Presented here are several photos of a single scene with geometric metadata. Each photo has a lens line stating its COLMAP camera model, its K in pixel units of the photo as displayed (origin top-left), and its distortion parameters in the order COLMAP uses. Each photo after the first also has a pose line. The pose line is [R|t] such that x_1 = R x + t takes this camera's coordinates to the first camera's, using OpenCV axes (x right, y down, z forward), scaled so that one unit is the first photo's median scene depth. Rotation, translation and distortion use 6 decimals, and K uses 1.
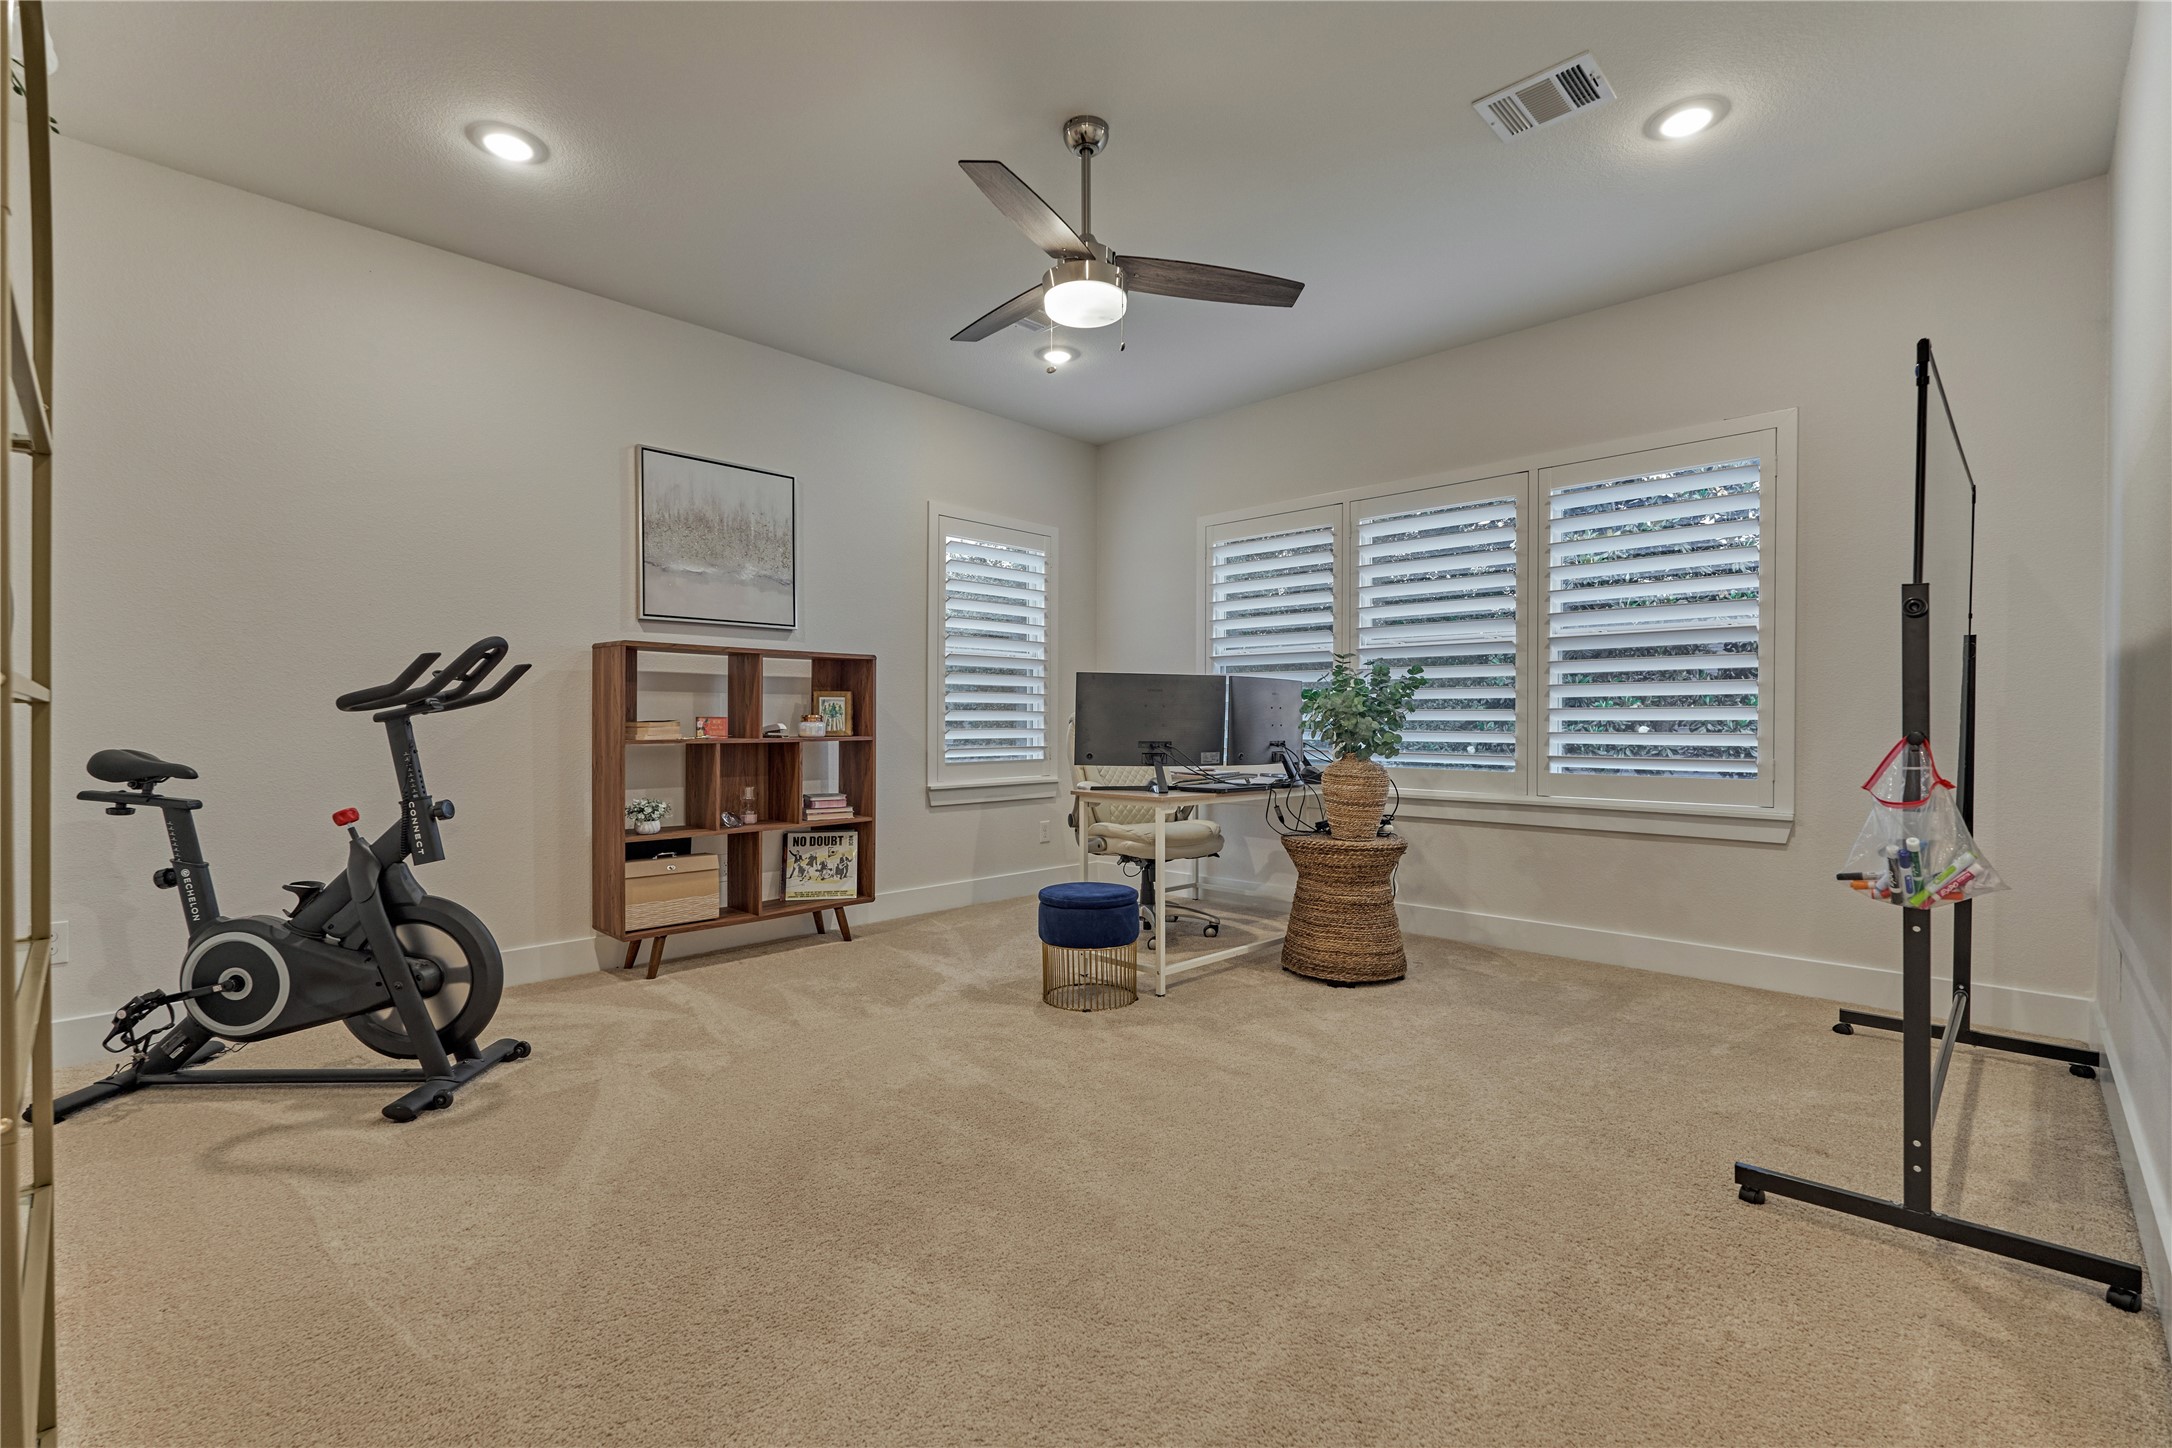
lens RADIAL K [[951.2, 0, 1097.4], [0, 951.2, 727.3], [0, 0, 1]] dist [-0.004080, 0.000770]
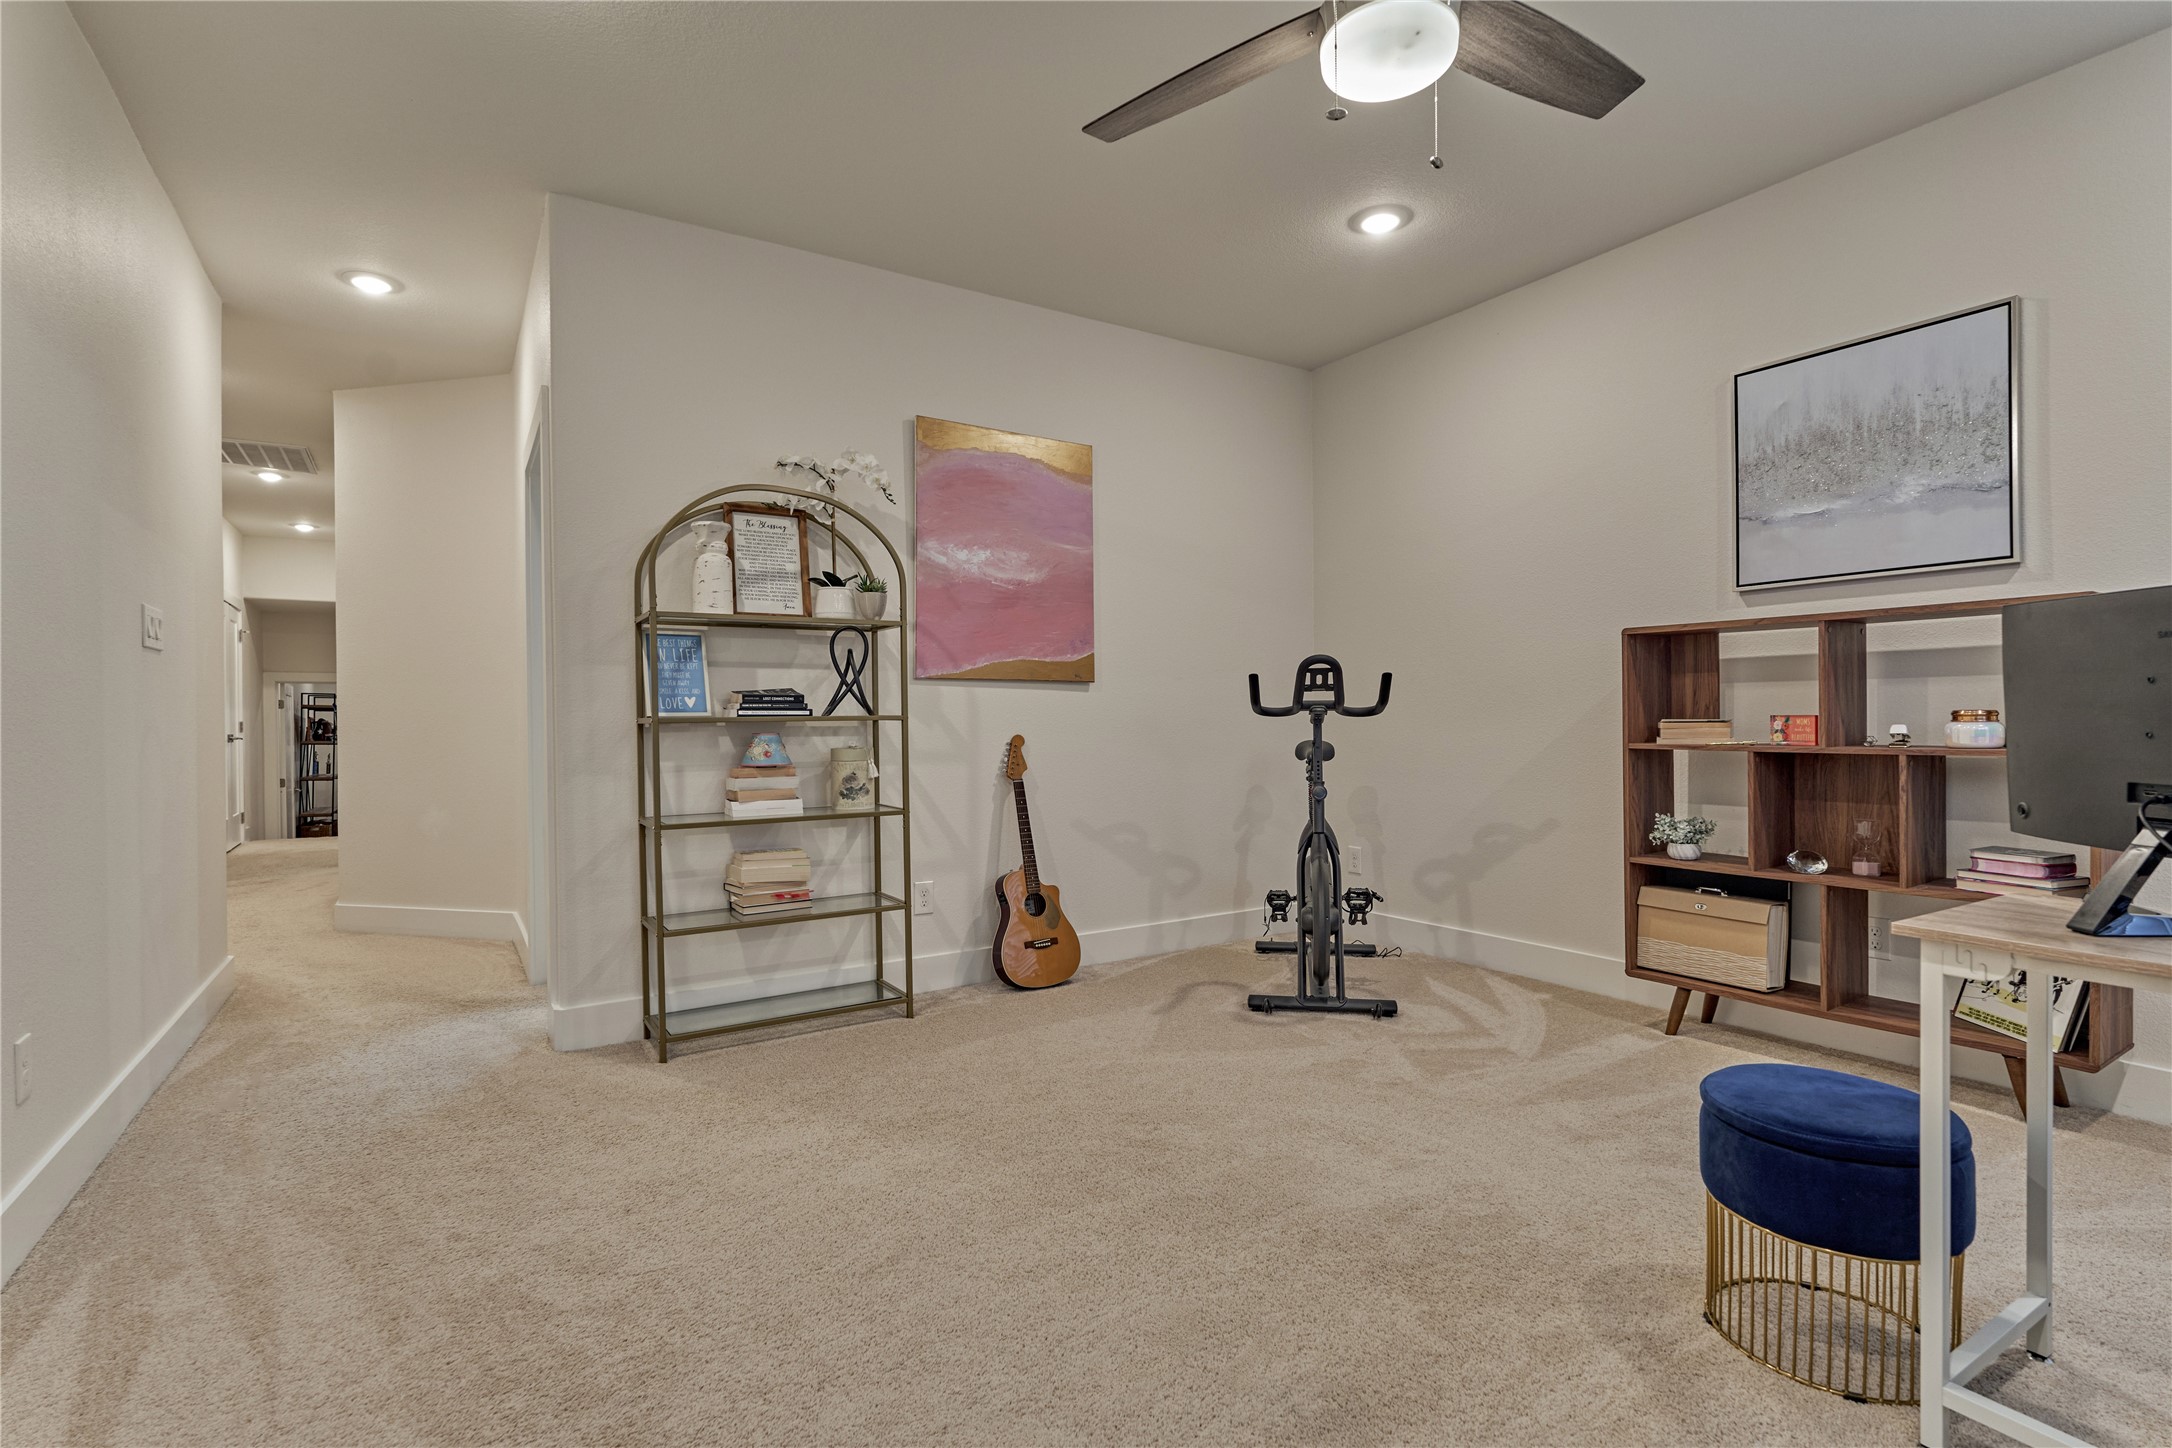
lens RADIAL K [[1012.1, 0, 1097.6], [0, 1012.1, 726.1], [0, 0, 1]] dist [-0.000980, 0.000171]
pose [[-0.229508, 0.005762, -0.973290, 0.458090], [-0.000559, 0.999982, 0.006052, -0.006779], [0.973307, 0.001933, -0.229500, 0.665273]]
